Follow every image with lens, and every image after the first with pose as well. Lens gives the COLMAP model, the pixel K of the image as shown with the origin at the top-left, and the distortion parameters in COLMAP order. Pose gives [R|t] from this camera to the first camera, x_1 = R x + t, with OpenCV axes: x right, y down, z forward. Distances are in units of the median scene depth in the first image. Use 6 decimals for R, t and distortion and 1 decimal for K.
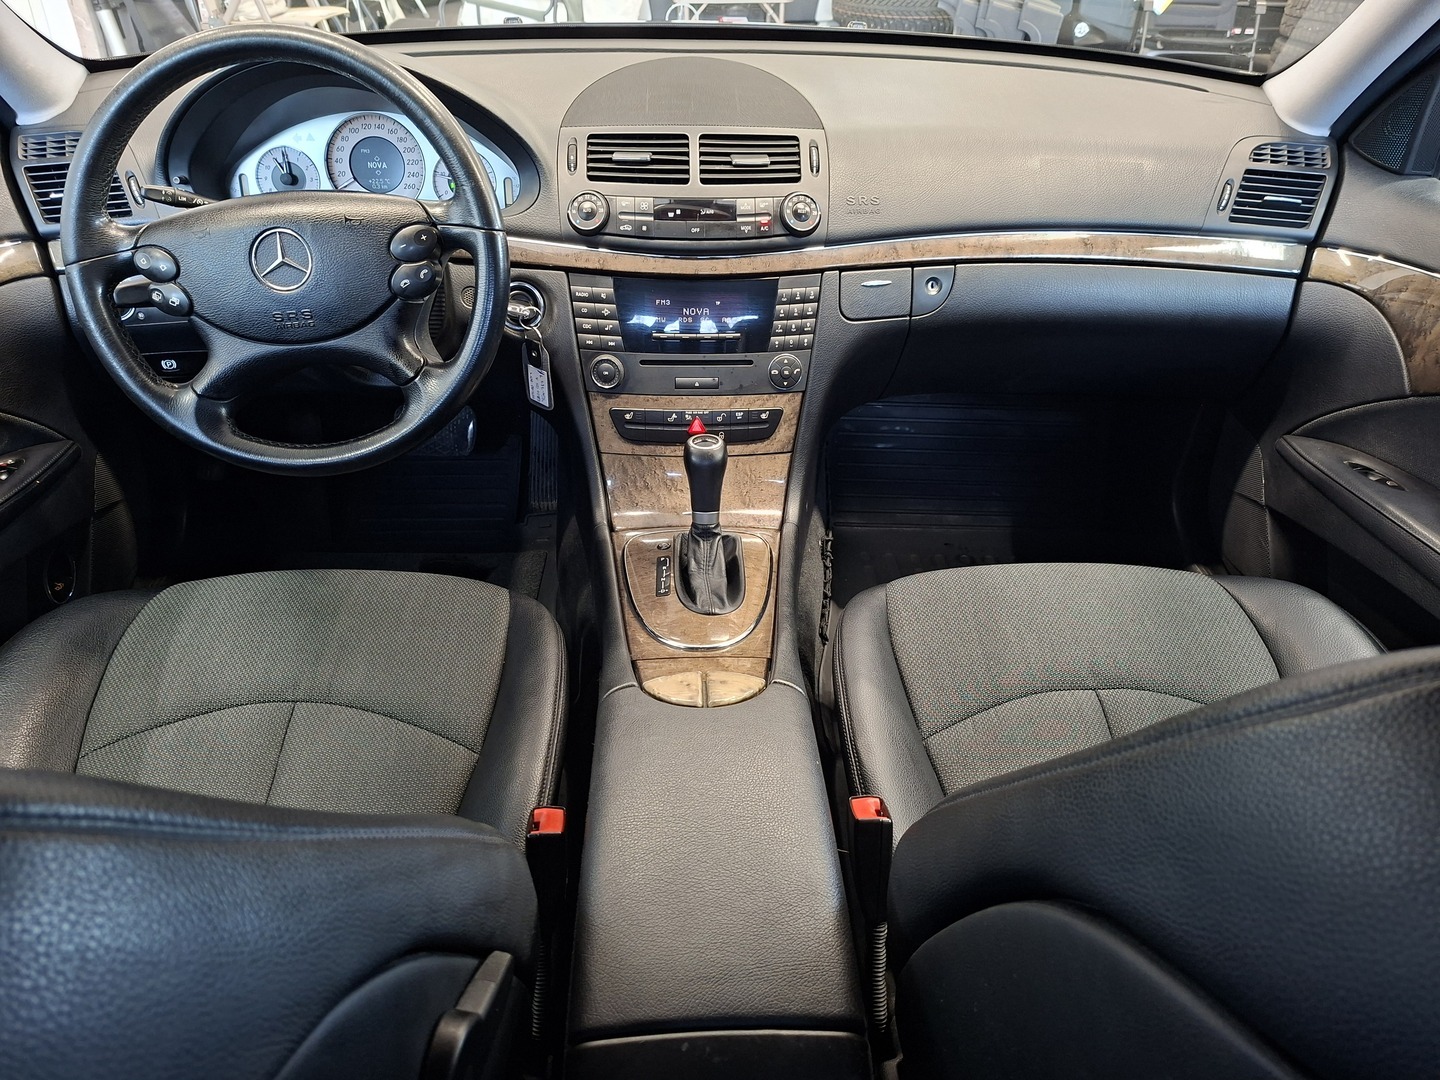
lens RADIAL K [[972.4, 0, 722.9], [0, 972.4, 553.1], [0, 0, 1]] dist [0.055317, -0.086230]
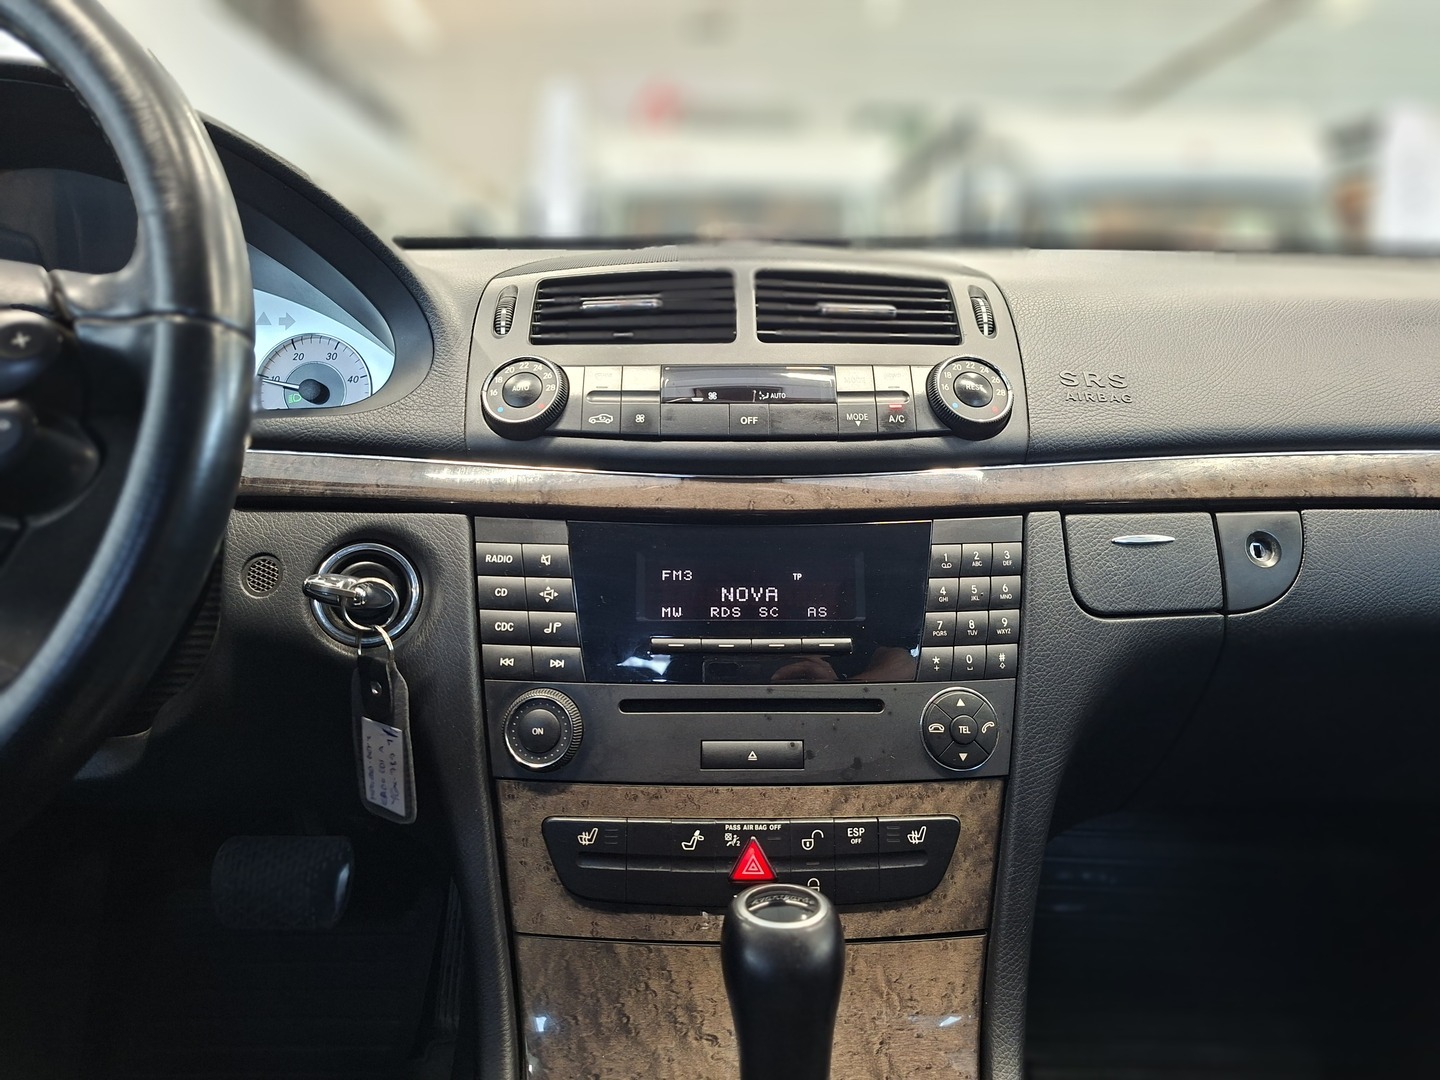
lens RADIAL K [[985.1, 0, 723.1], [0, 985.1, 536.4], [0, 0, 1]] dist [0.107552, -0.201242]
pose [[0.999640, -0.009048, -0.025240, -0.028187], [-0.003100, 0.896021, -0.444001, -0.069774], [0.026633, 0.443920, 0.895670, 0.581300]]
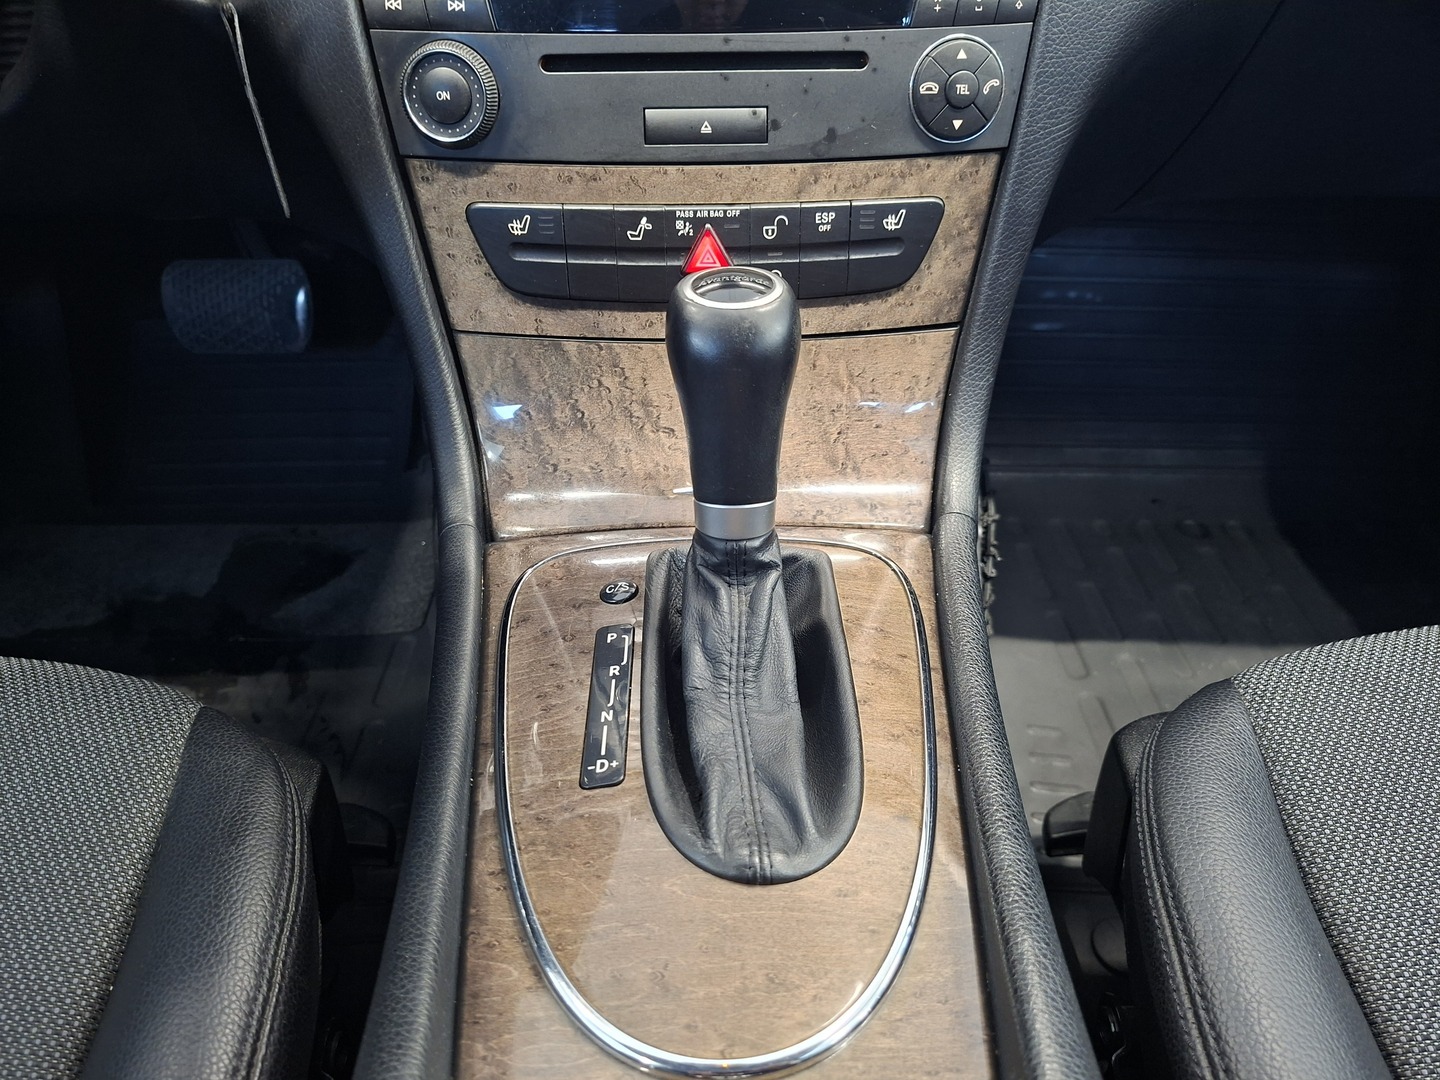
lens RADIAL K [[985.1, 0, 723.1], [0, 985.1, 536.4], [0, 0, 1]] dist [0.107552, -0.201242]
pose [[0.999706, -0.007578, -0.023035, -0.013608], [0.009318, 0.997032, 0.076419, -0.054565], [0.022388, -0.076611, 0.996810, 0.637710]]
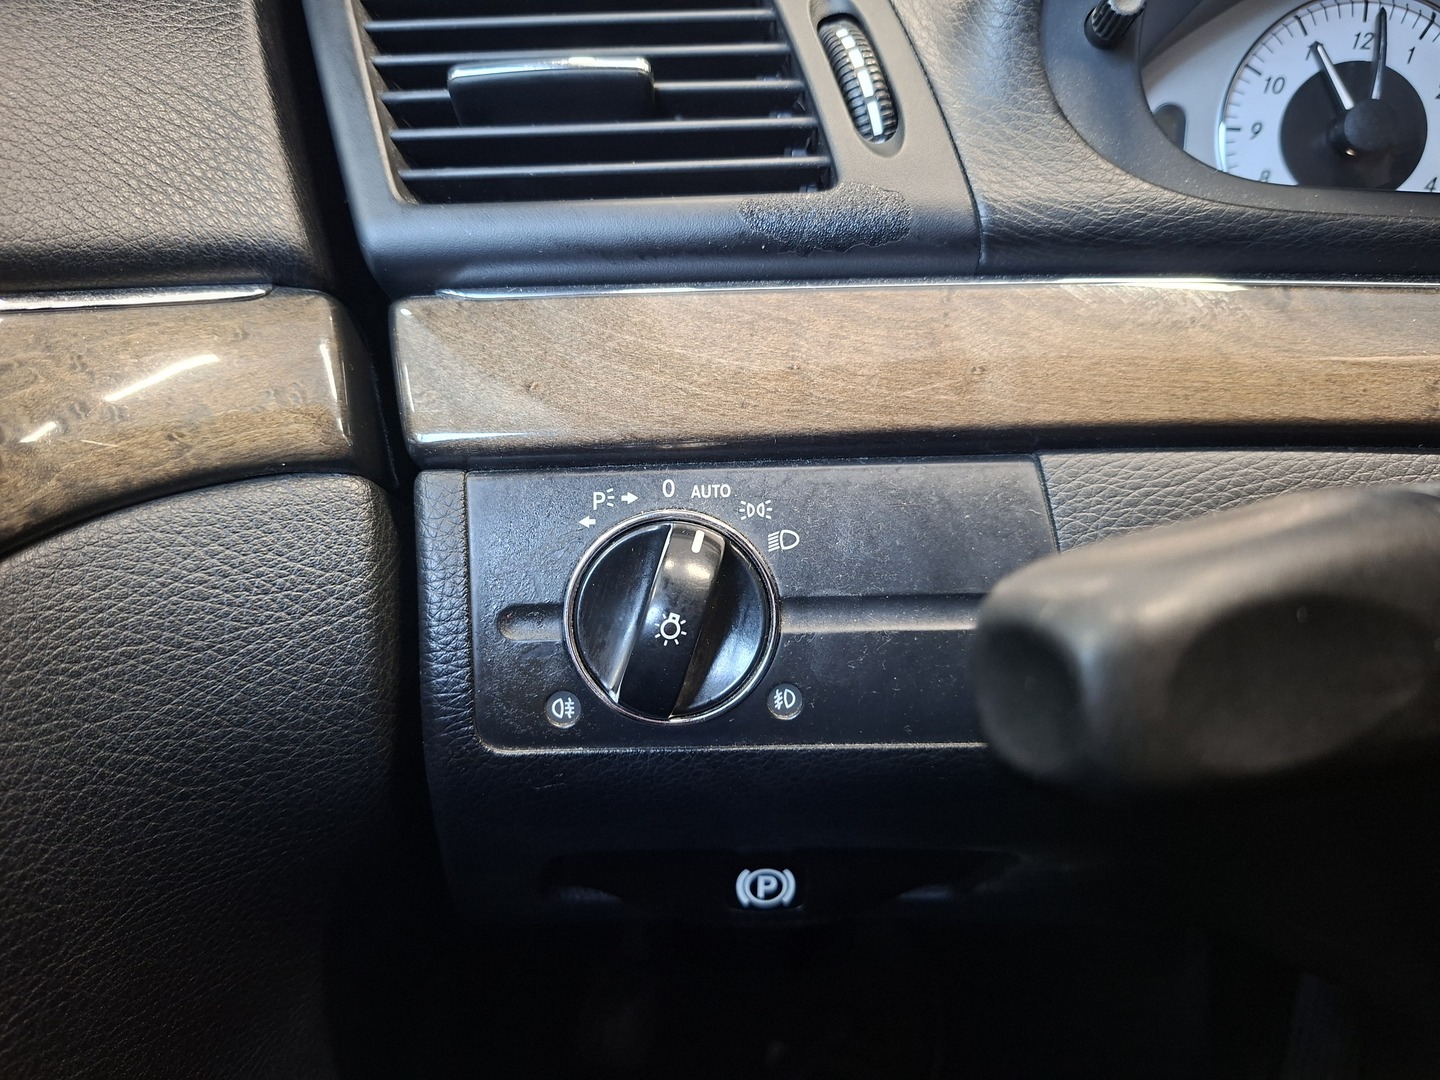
lens RADIAL K [[985.1, 0, 723.1], [0, 985.1, 536.4], [0, 0, 1]] dist [0.107552, -0.201242]
pose [[0.983673, 0.056961, -0.170711, -0.567697], [-0.099780, 0.962058, -0.253945, -0.220209], [0.149769, 0.266832, 0.952034, 0.807702]]
